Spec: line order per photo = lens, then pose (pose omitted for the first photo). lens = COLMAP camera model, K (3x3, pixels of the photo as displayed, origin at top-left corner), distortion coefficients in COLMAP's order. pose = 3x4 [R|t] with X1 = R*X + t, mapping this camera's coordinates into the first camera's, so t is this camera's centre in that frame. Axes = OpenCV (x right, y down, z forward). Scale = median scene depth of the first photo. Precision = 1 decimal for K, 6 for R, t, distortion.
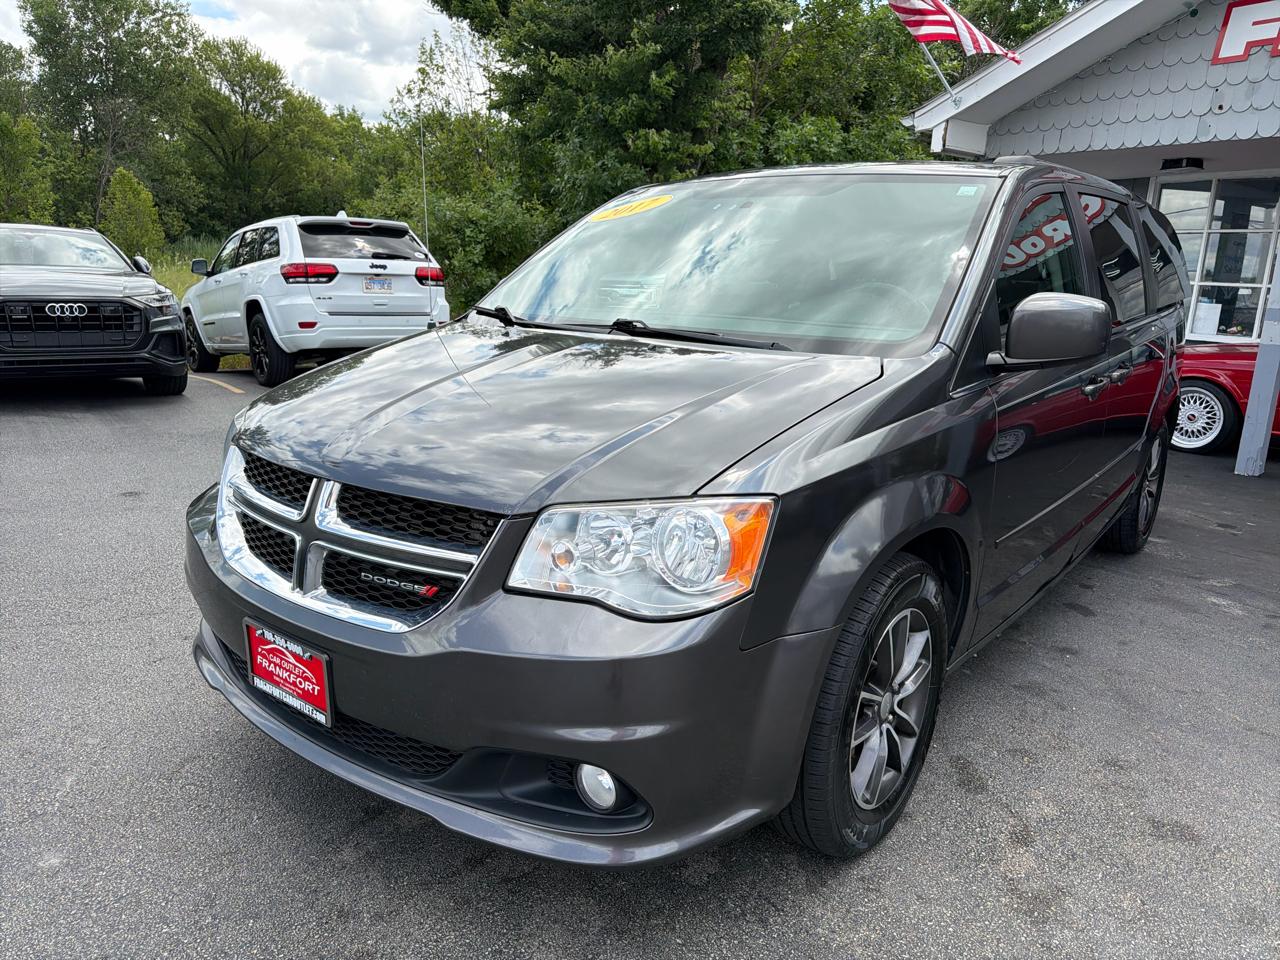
lens RADIAL K [[914.1, 0, 631.6], [0, 914.1, 479.0], [0, 0, 1]] dist [0.000008, -0.002163]
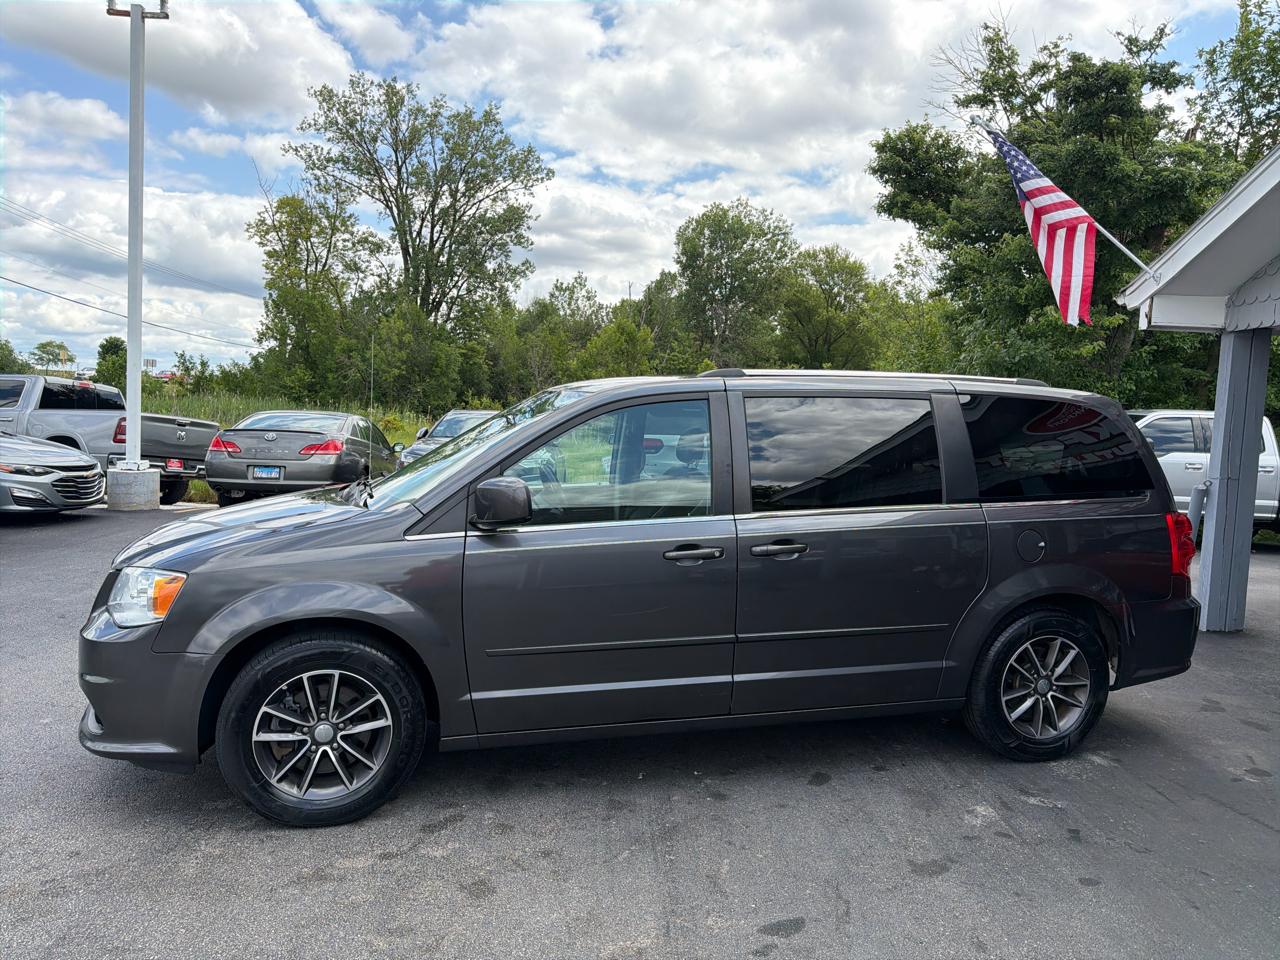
lens RADIAL K [[909.5, 0, 650.8], [0, 909.5, 475.4], [0, 0, 1]] dist [0.063704, -0.070811]
pose [[0.805142, 0.030658, -0.592290, 0.405776], [-0.138846, 0.980654, -0.137982, -0.011353], [0.576601, 0.193333, 0.793822, -0.003122]]
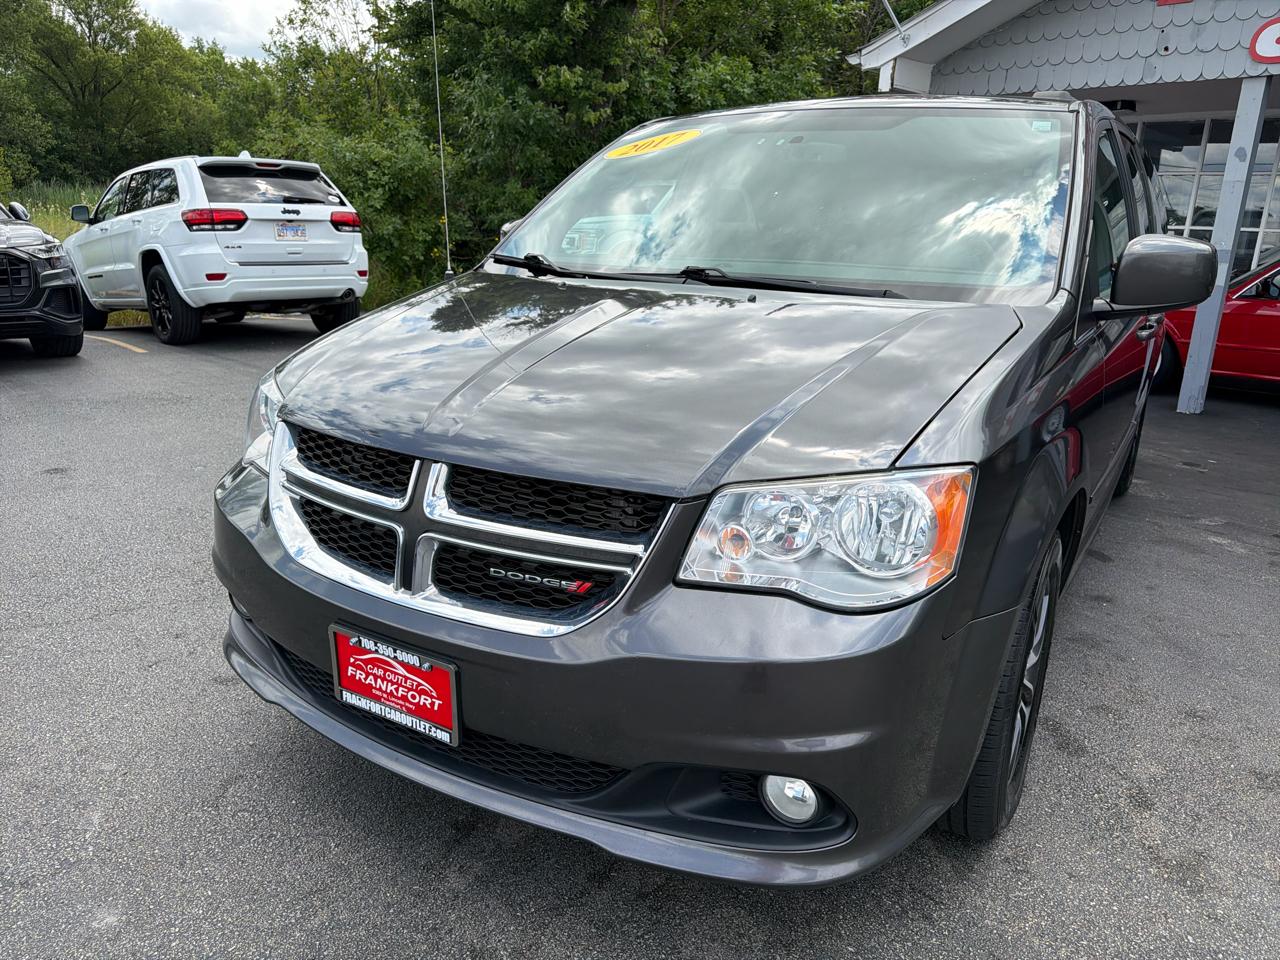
lens RADIAL K [[919.6, 0, 624.7], [0, 919.6, 472.8], [0, 0, 1]] dist [-0.004222, -0.000541]
pose [[0.993104, -0.035544, 0.111722, -0.056278], [0.030108, 0.998296, 0.049976, -0.005639], [-0.113308, -0.046268, 0.992482, 0.028278]]
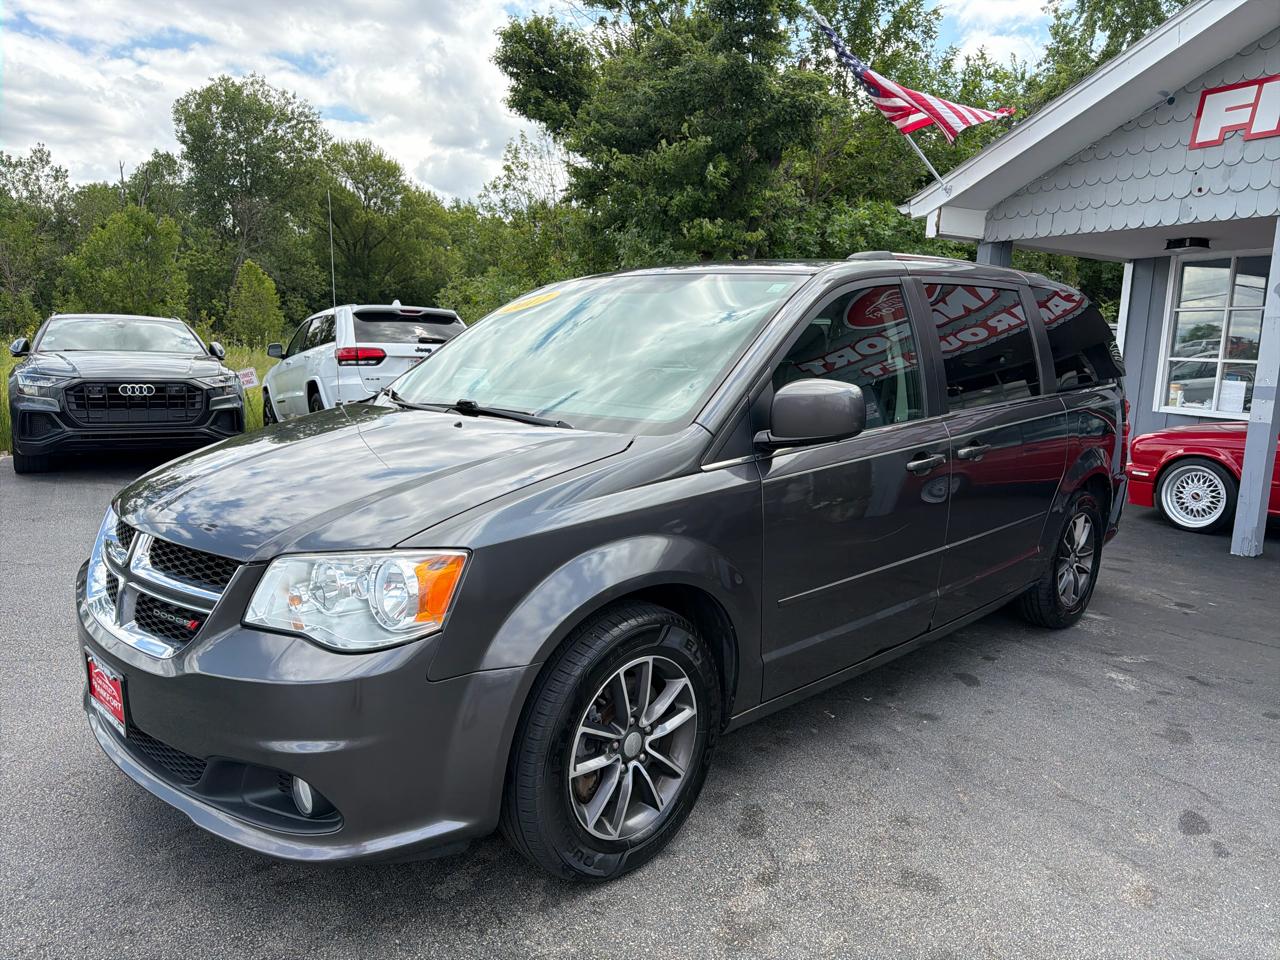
lens RADIAL K [[910.1, 0, 640.0], [0, 910.1, 480.0], [0, 0, 1]] dist [0.021065, -0.027200]
pose [[0.993721, 0.008907, -0.111529, 0.102503], [-0.017922, 0.996626, -0.080094, 0.003610], [0.110440, 0.081590, 0.990528, -0.031217]]
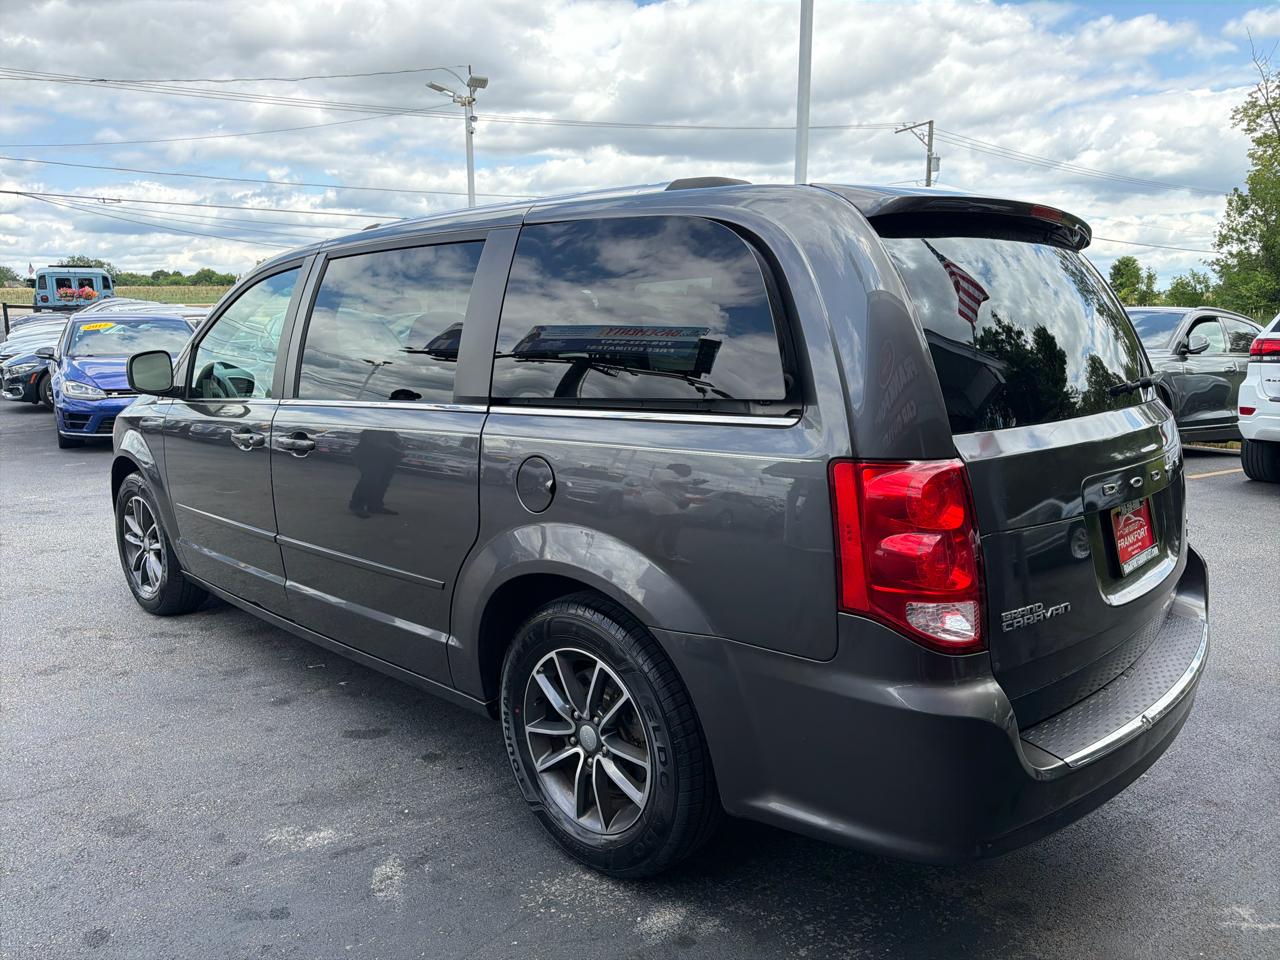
lens RADIAL K [[920.1, 0, 642.3], [0, 920.1, 483.6], [0, 0, 1]] dist [0.006242, -0.003797]
pose [[-0.112106, 0.139714, -0.983825, 0.542827], [-0.225956, 0.960546, 0.162156, -0.117587], [0.967665, 0.240480, -0.076114, 0.537267]]
